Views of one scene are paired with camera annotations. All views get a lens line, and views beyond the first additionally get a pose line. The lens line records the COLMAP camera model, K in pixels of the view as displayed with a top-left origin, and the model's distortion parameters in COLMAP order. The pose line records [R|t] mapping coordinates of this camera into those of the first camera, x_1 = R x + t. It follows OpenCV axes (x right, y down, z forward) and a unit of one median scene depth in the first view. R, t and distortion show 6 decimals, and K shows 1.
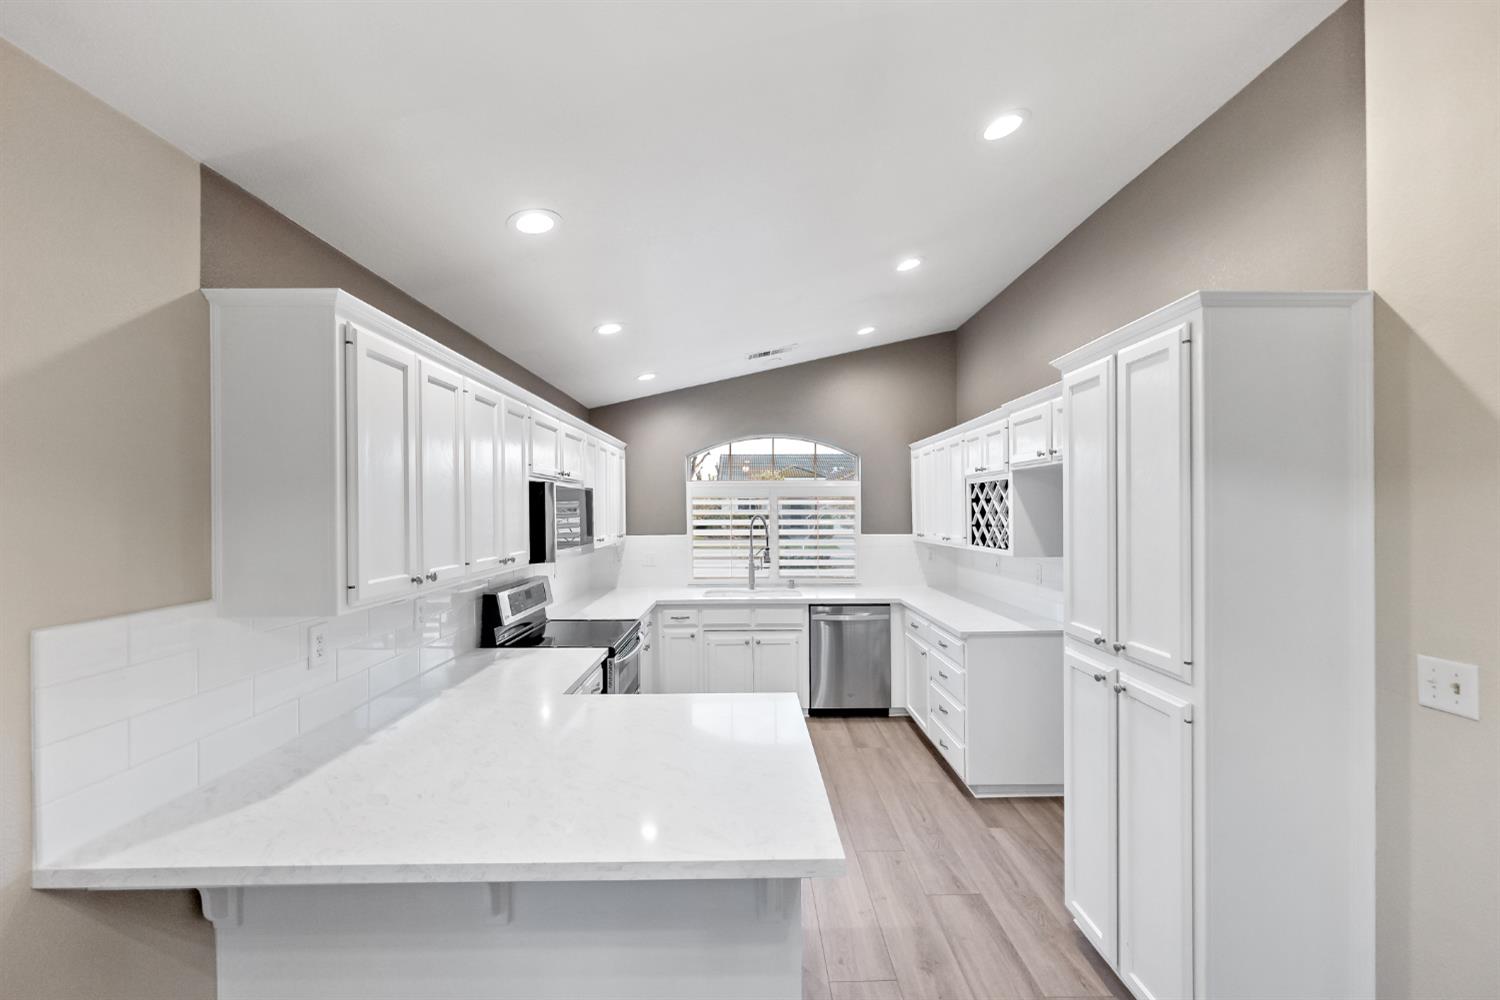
lens RADIAL K [[606.2, 0, 750.0], [0, 606.2, 500.0], [0, 0, 1]] dist [0.000010, -0.000002]
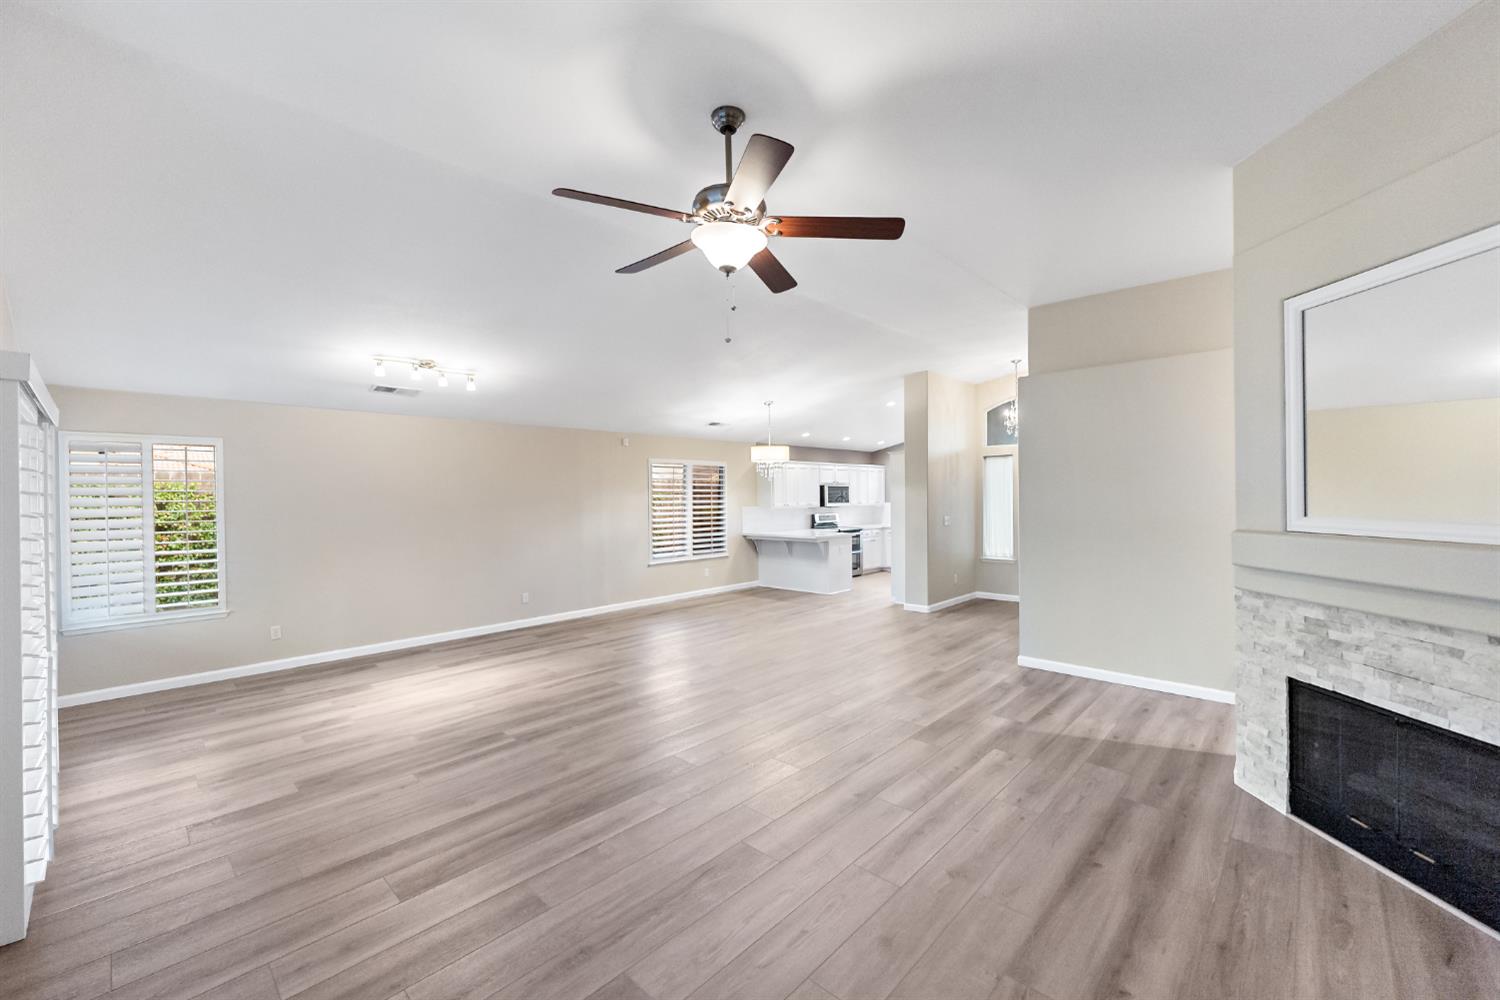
lens RADIAL K [[606.2, 0, 750.0], [0, 606.2, 500.0], [0, 0, 1]] dist [0.000010, -0.000002]
pose [[0.721369, 0.004015, -0.692539, 1.936021], [0.011986, 0.999761, 0.018281, -0.012164], [0.692447, -0.021488, 0.721148, -2.036240]]
